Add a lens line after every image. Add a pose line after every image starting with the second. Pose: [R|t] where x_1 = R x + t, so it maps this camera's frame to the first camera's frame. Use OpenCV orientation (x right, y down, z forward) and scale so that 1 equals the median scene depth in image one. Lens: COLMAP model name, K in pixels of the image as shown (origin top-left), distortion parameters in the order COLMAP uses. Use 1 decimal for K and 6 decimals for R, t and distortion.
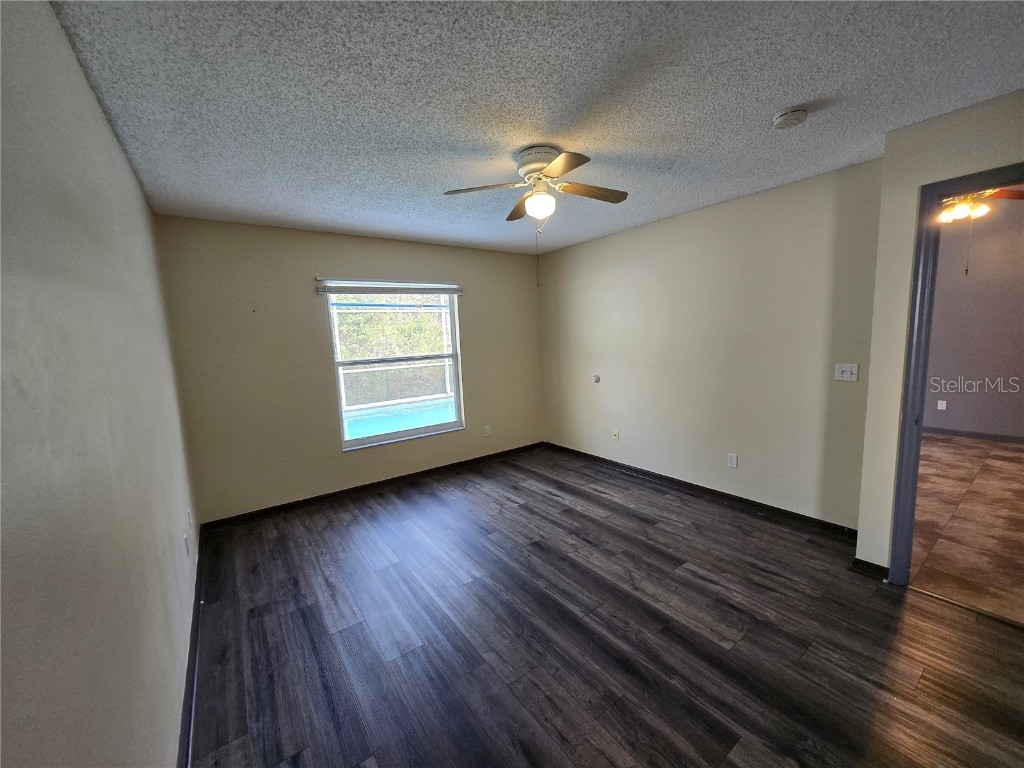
lens RADIAL K [[402.4, 0, 509.7], [0, 402.4, 386.1], [0, 0, 1]] dist [-0.002040, 0.000168]
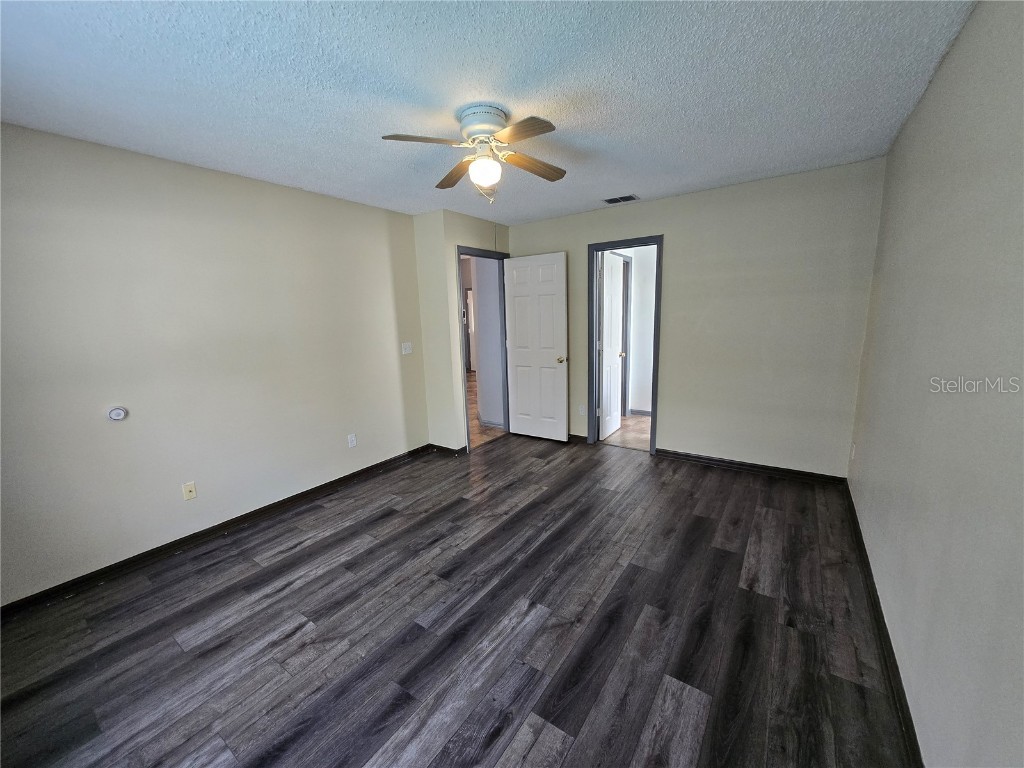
lens RADIAL K [[402.4, 0, 509.7], [0, 402.4, 386.1], [0, 0, 1]] dist [-0.002040, 0.000168]
pose [[-0.321861, -0.117775, 0.939433, -0.601369], [0.166498, 0.969729, 0.178618, -0.084201], [-0.932032, 0.213903, -0.292508, 0.904373]]
